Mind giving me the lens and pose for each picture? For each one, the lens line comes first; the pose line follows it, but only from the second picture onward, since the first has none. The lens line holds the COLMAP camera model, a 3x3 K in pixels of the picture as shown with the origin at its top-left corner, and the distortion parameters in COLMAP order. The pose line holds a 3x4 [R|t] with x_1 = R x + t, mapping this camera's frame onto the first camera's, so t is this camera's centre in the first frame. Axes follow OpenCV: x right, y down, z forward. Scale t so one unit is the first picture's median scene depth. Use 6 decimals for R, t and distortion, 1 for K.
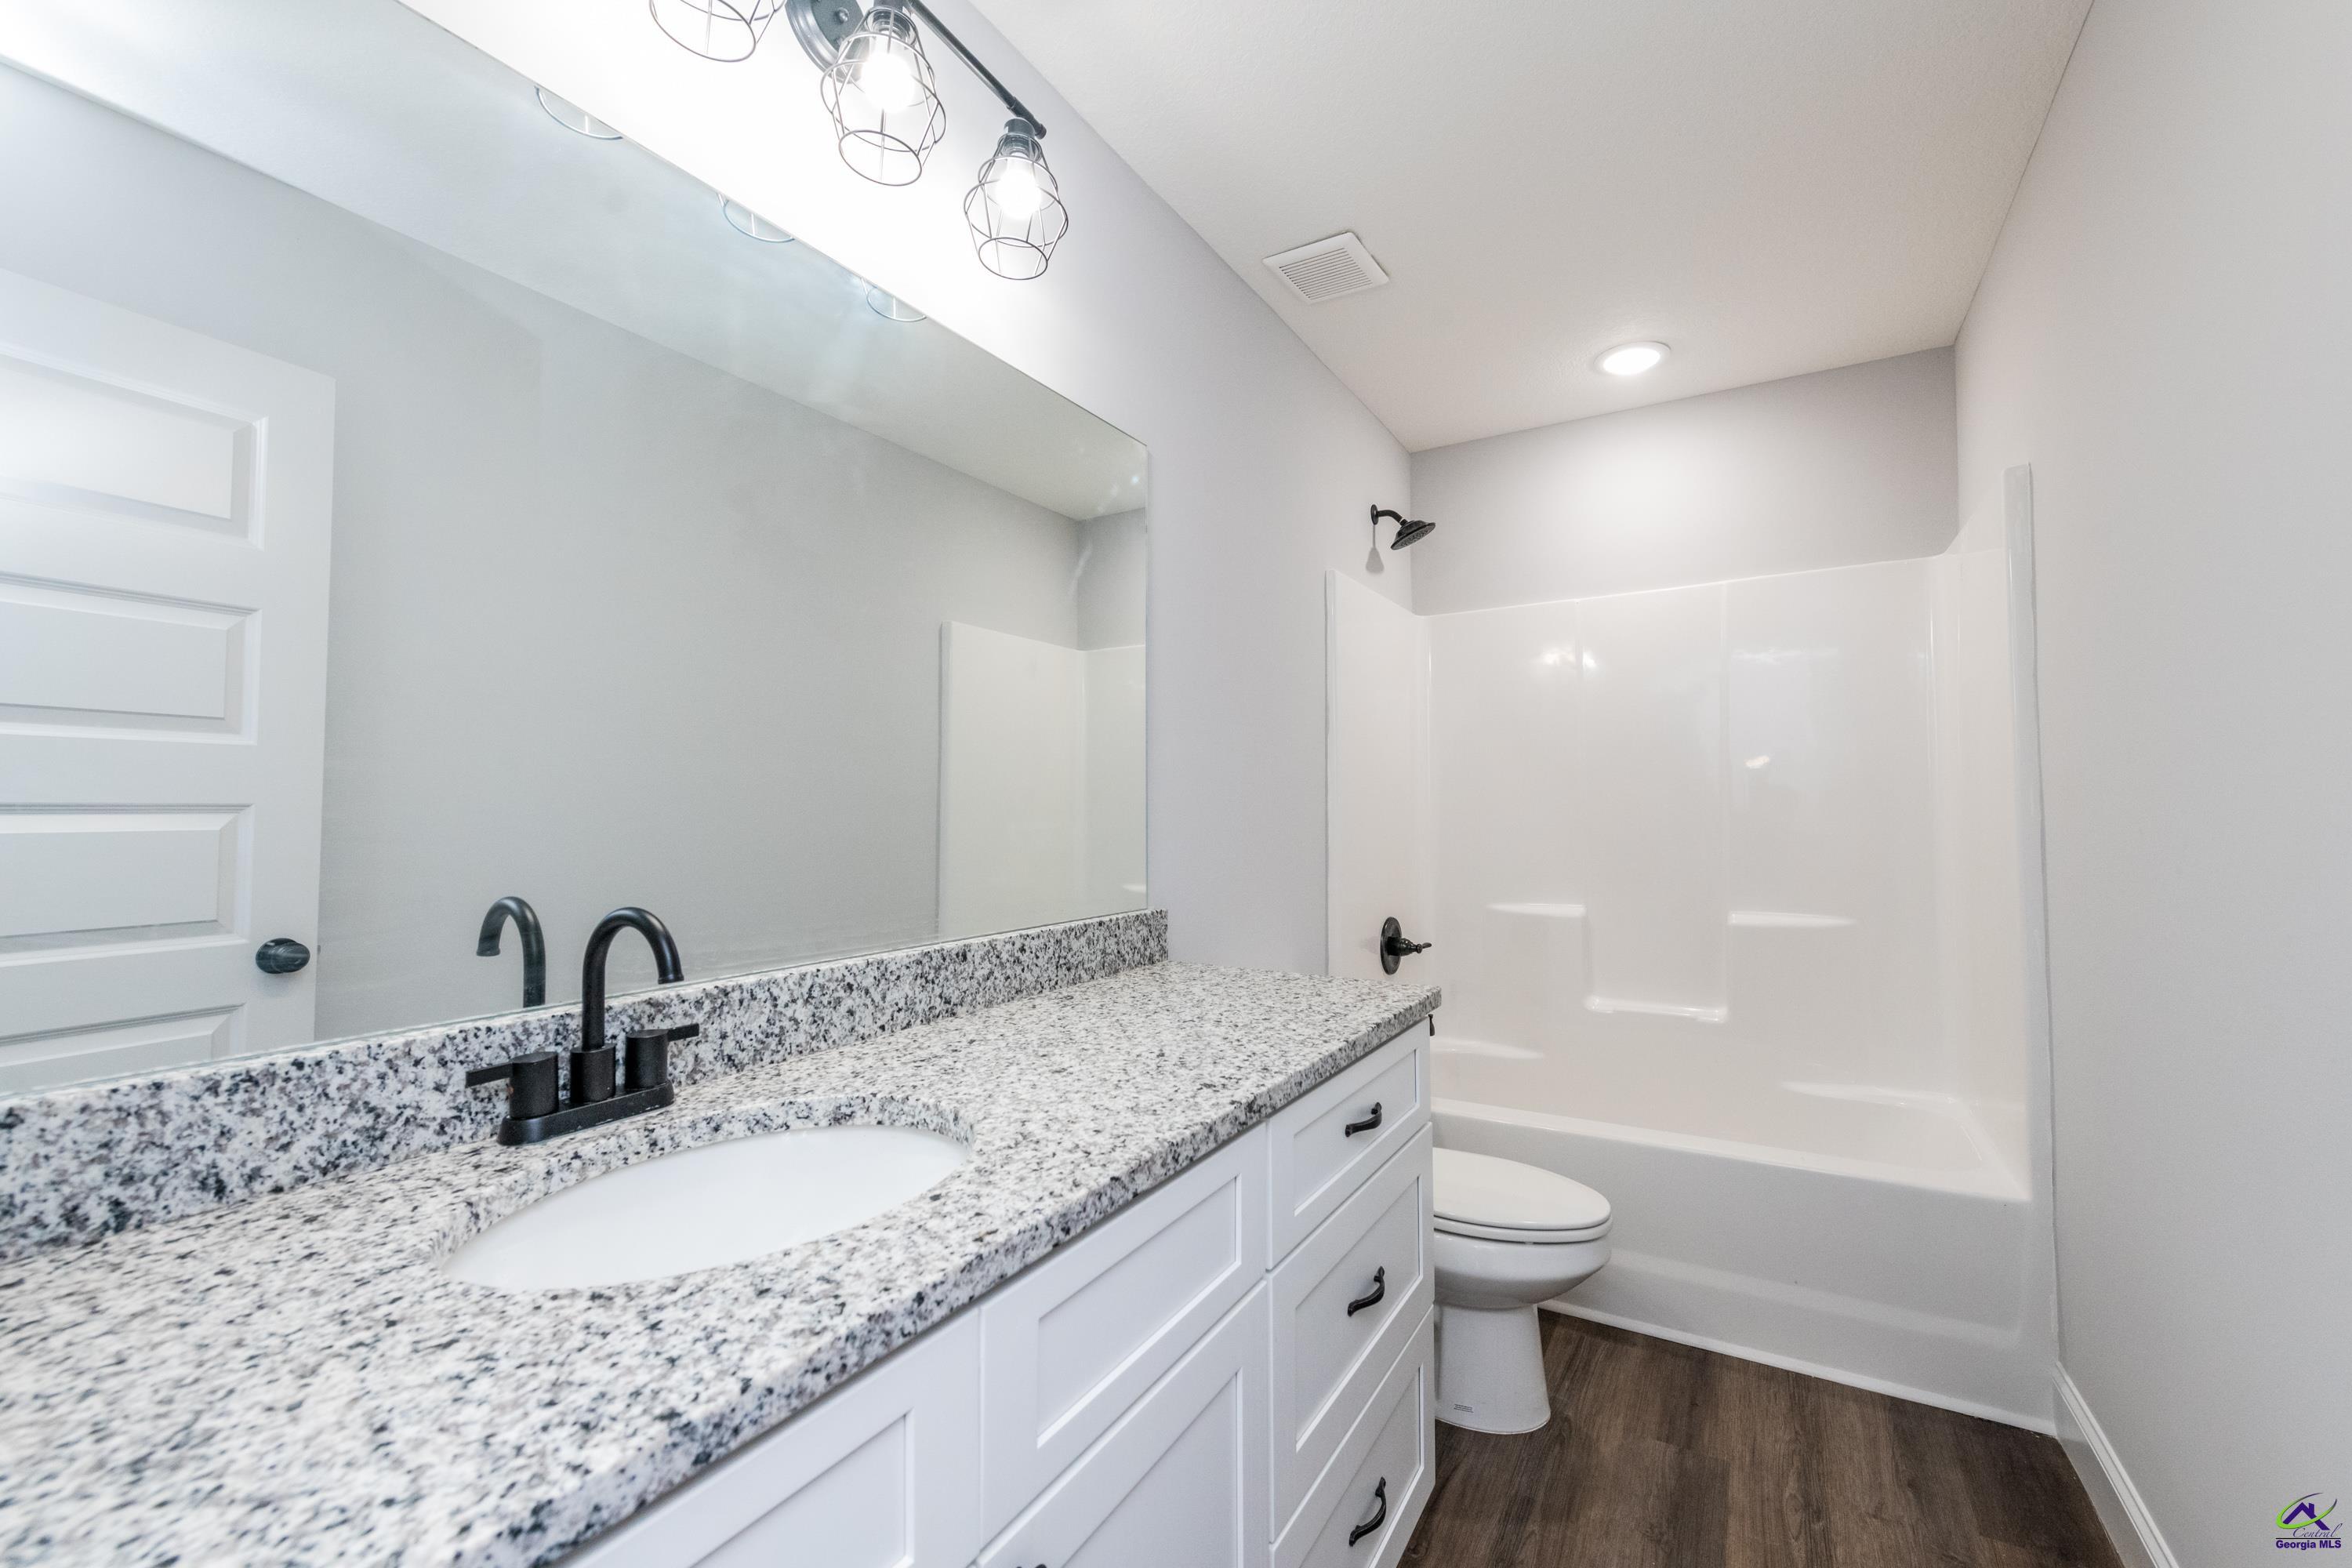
lens RADIAL K [[957.1, 0, 1181.4], [0, 957.1, 780.3], [0, 0, 1]] dist [0.016109, -0.008695]
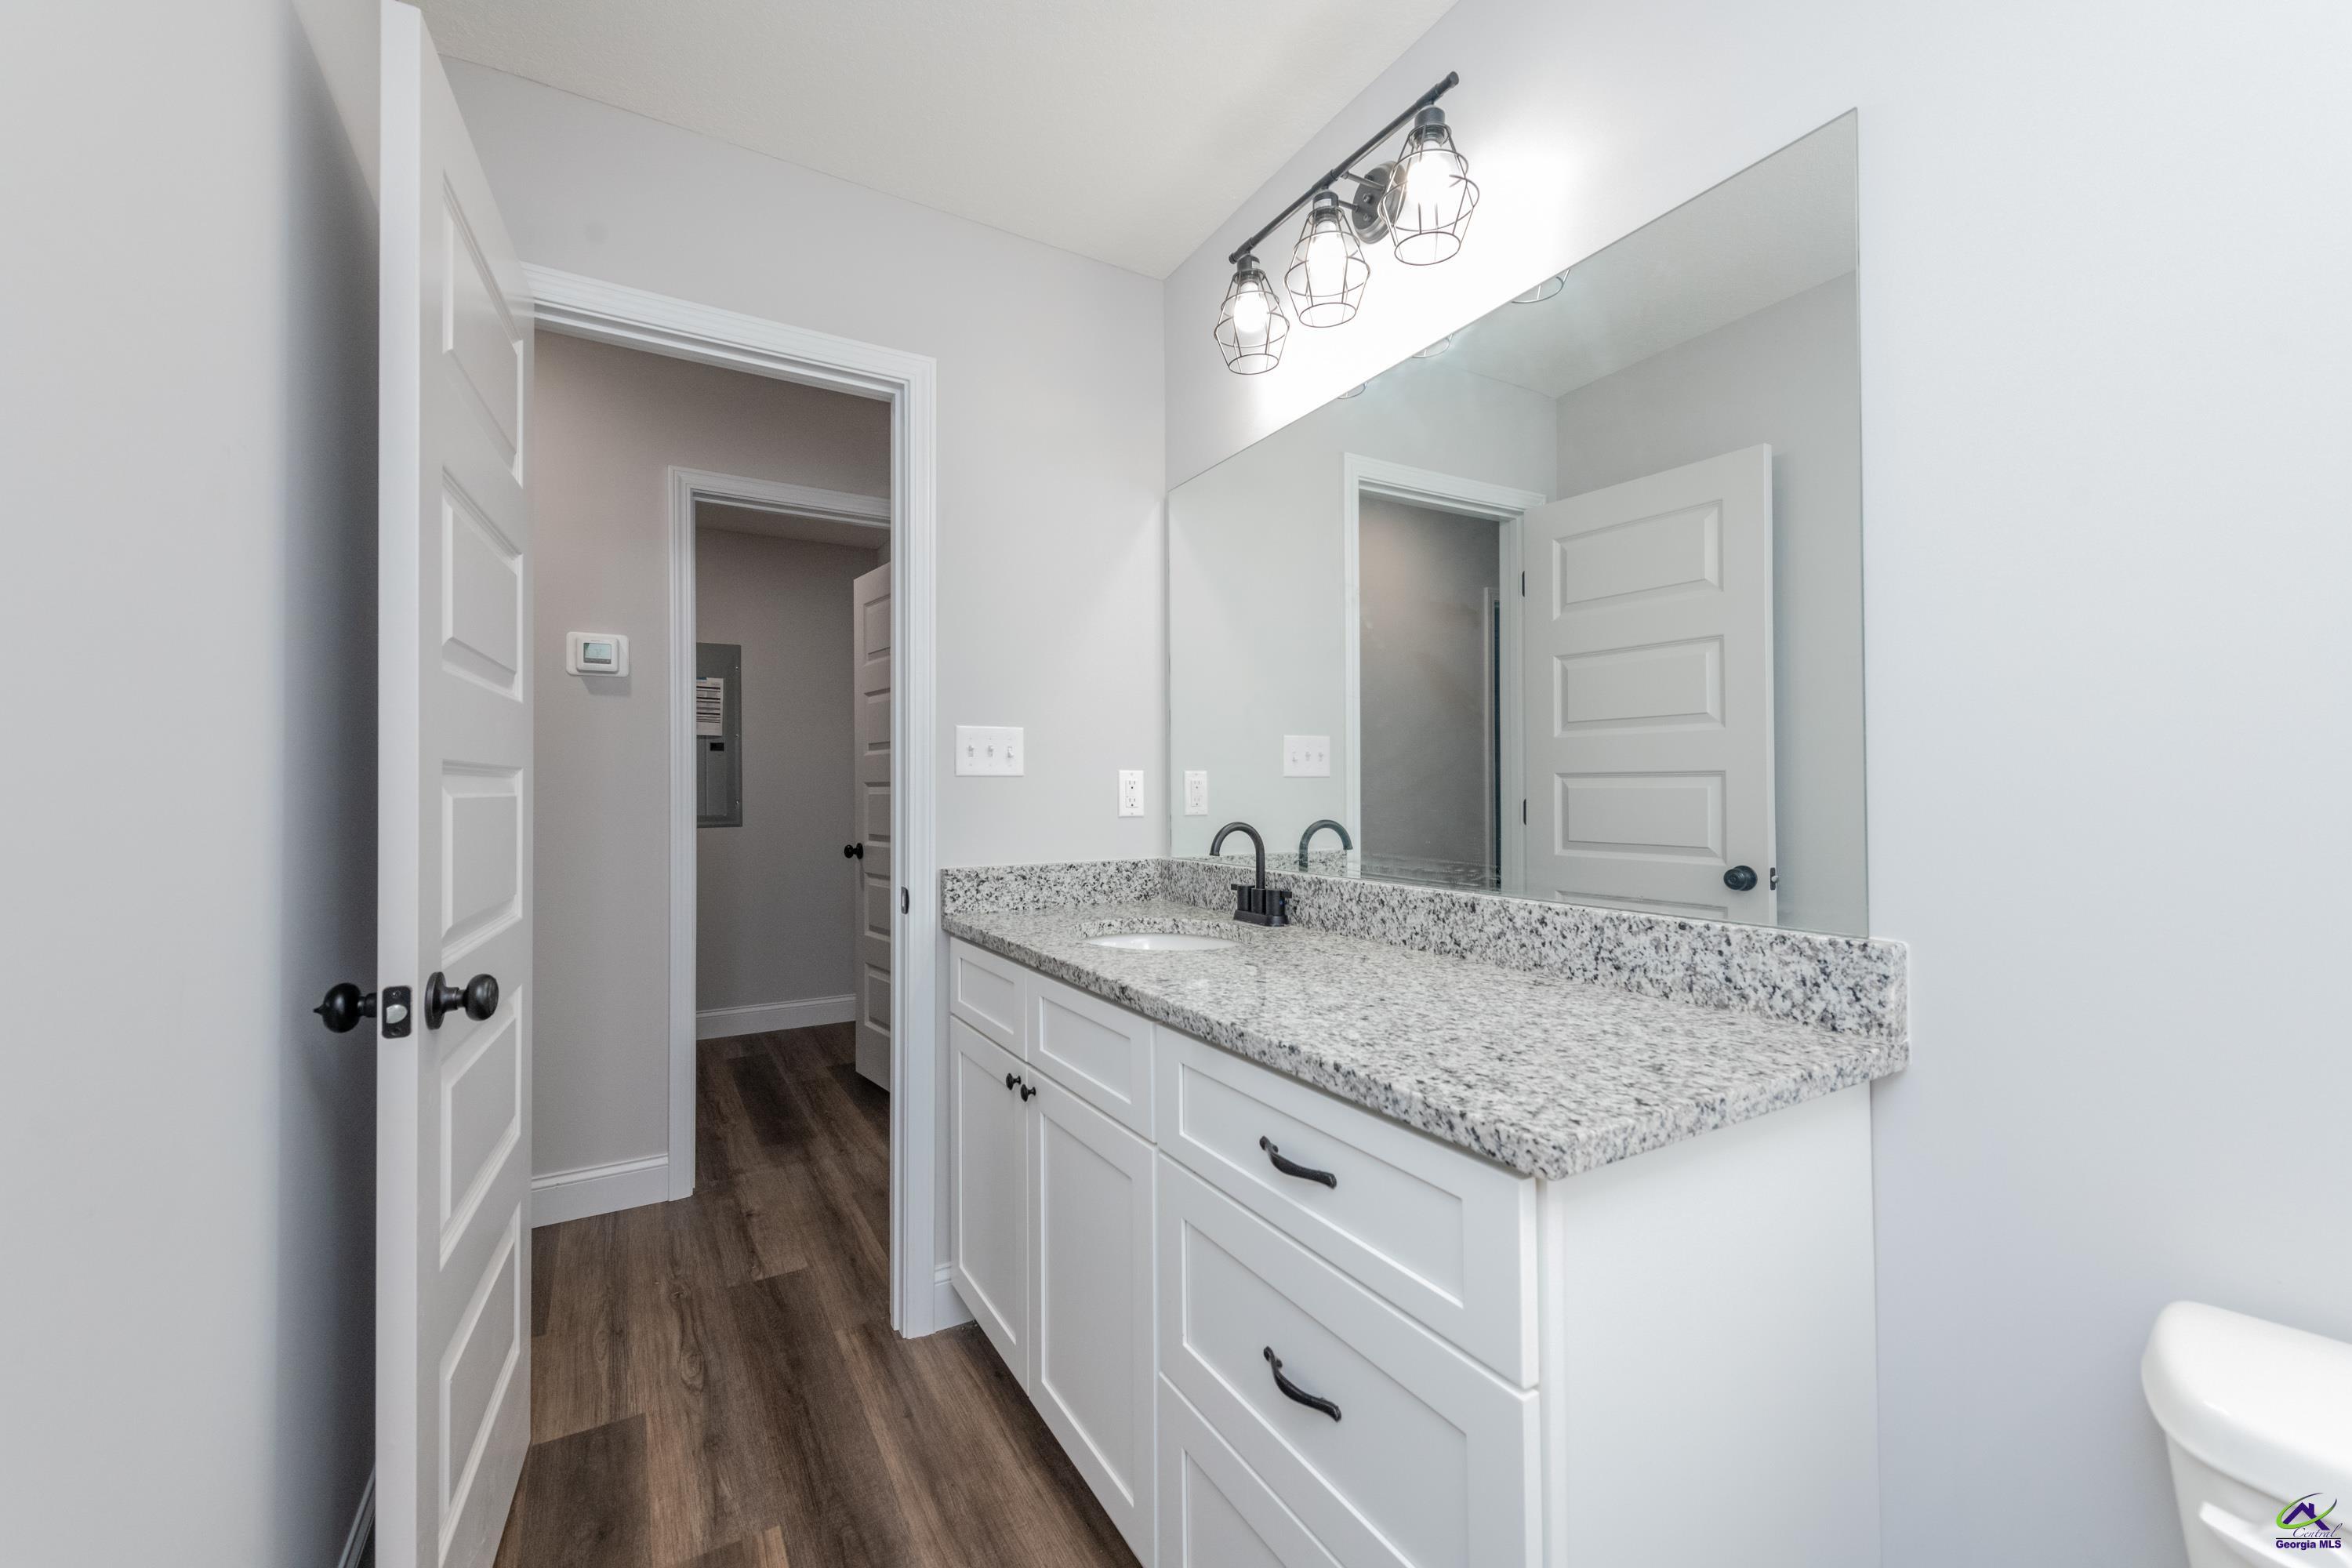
lens RADIAL K [[957.1, 0, 1181.4], [0, 957.1, 780.3], [0, 0, 1]] dist [0.016109, -0.008695]
pose [[-0.478206, -0.002275, -0.878245, 0.898359], [0.035224, 0.999142, -0.021768, 0.055233], [0.877541, -0.041345, -0.477715, 1.273952]]
